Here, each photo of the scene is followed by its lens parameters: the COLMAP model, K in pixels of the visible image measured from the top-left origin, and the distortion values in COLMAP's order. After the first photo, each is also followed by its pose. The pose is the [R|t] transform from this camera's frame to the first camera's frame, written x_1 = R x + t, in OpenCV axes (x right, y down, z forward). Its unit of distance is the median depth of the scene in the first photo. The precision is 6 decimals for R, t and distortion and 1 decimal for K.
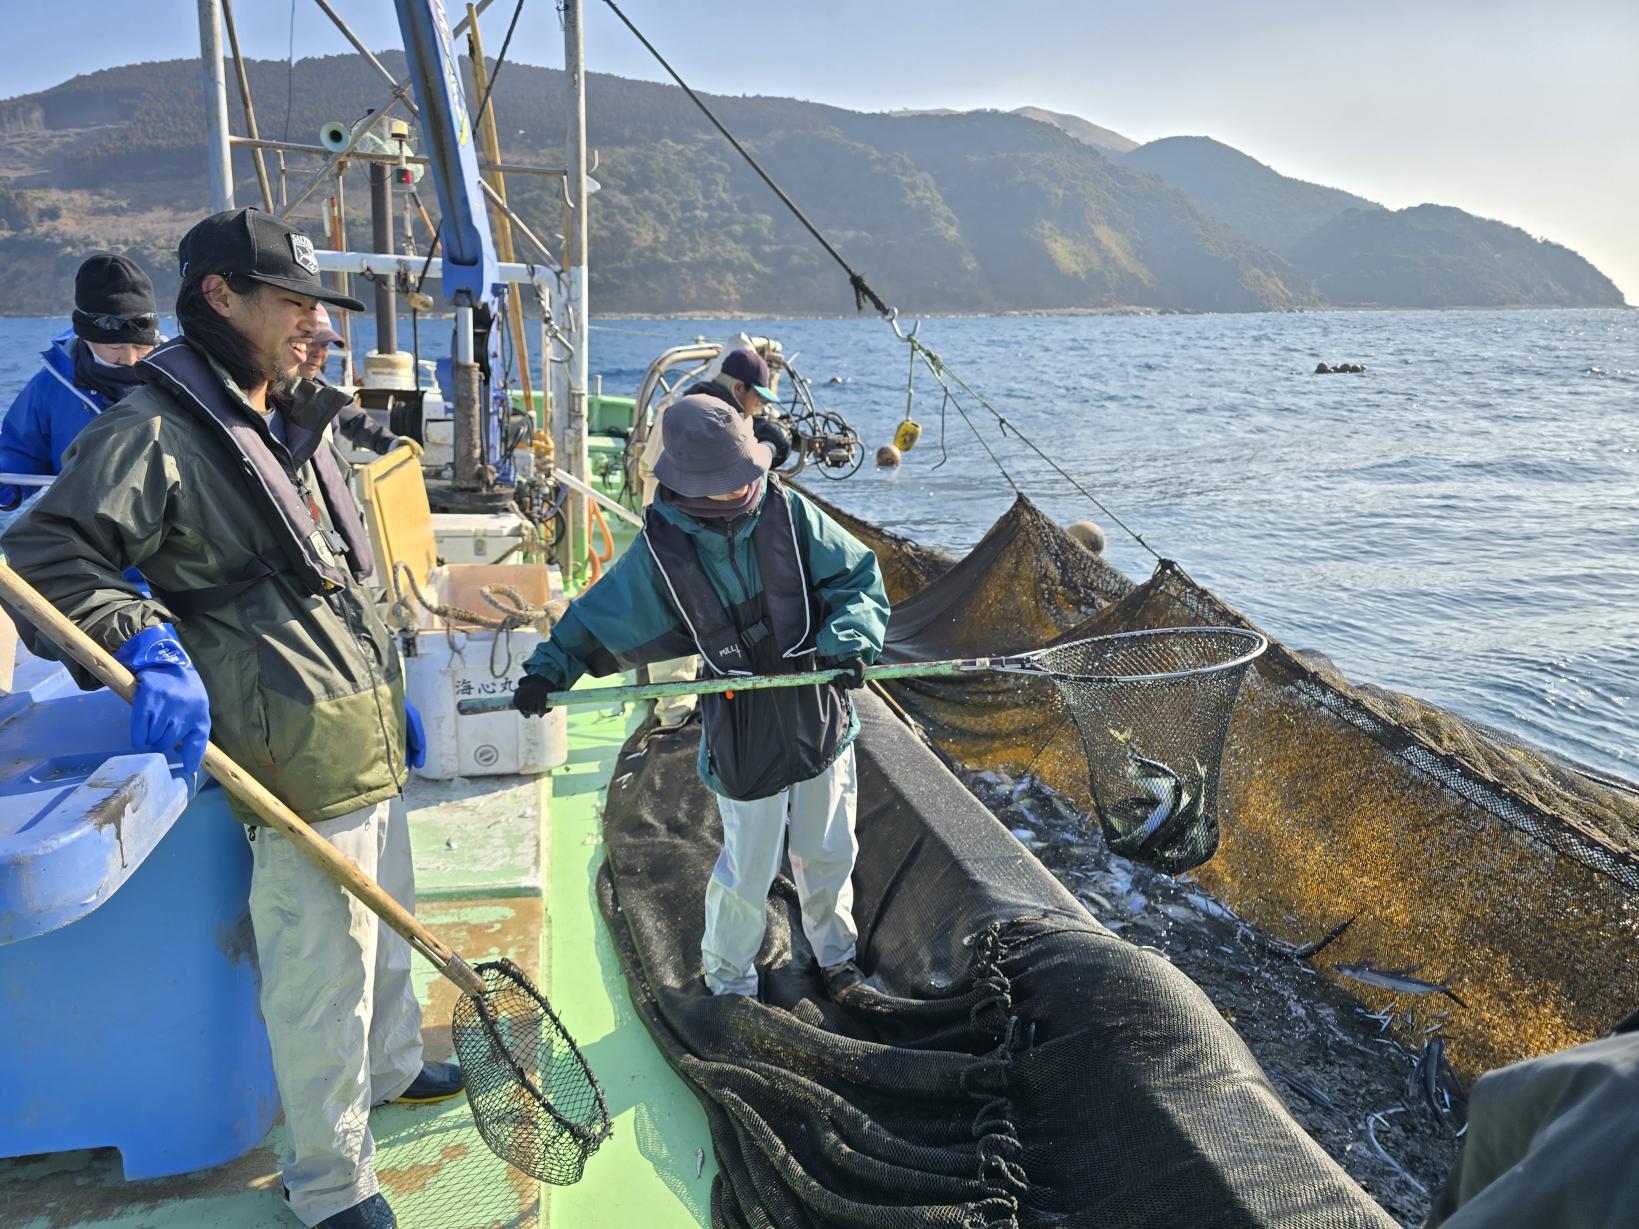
lens RADIAL K [[1128.8, 0, 824.9], [0, 1128.8, 637.4], [0, 0, 1]] dist [0.004273, -0.001899]
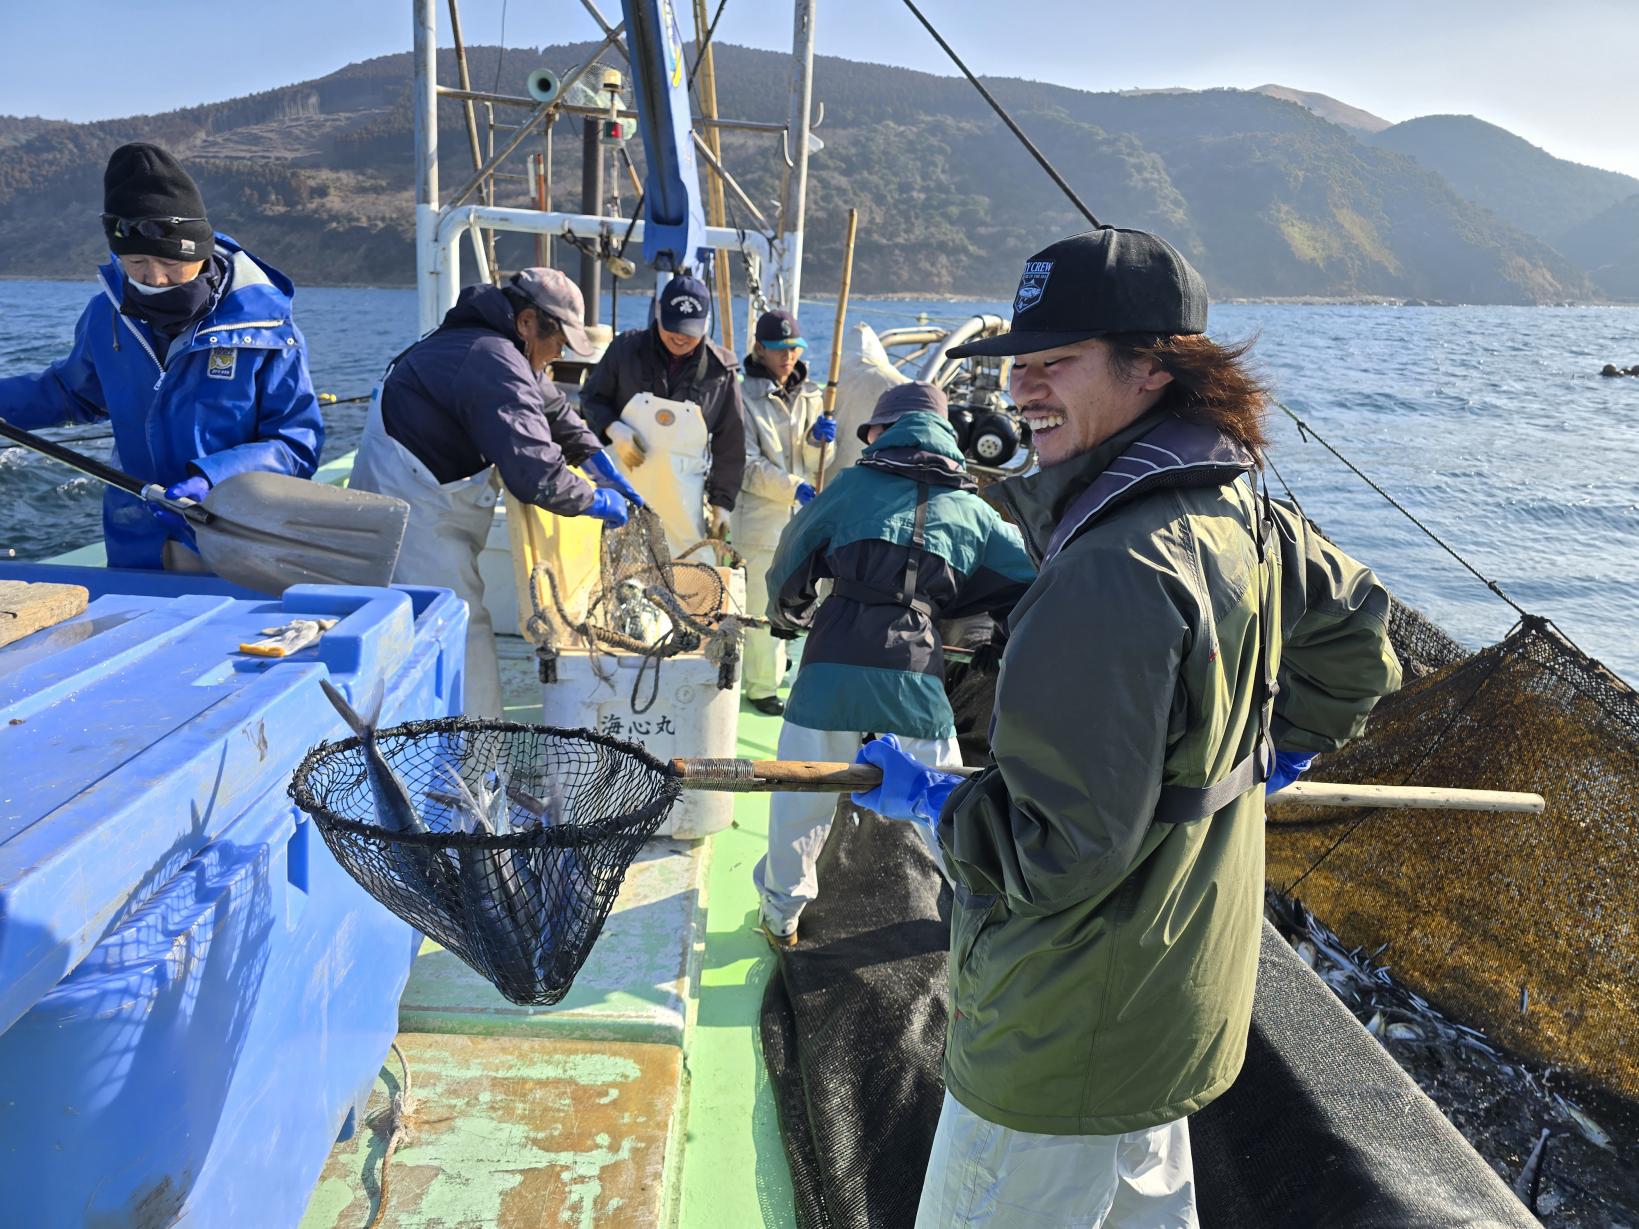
lens RADIAL K [[1040.8, 0, 817.0], [0, 1040.8, 586.4], [0, 0, 1]] dist [0.021232, -0.029175]
pose [[0.983217, 0.065747, -0.170179, -0.023428], [-0.067960, 0.997662, -0.007204, -0.024772], [0.169308, 0.018648, 0.985387, 0.112411]]
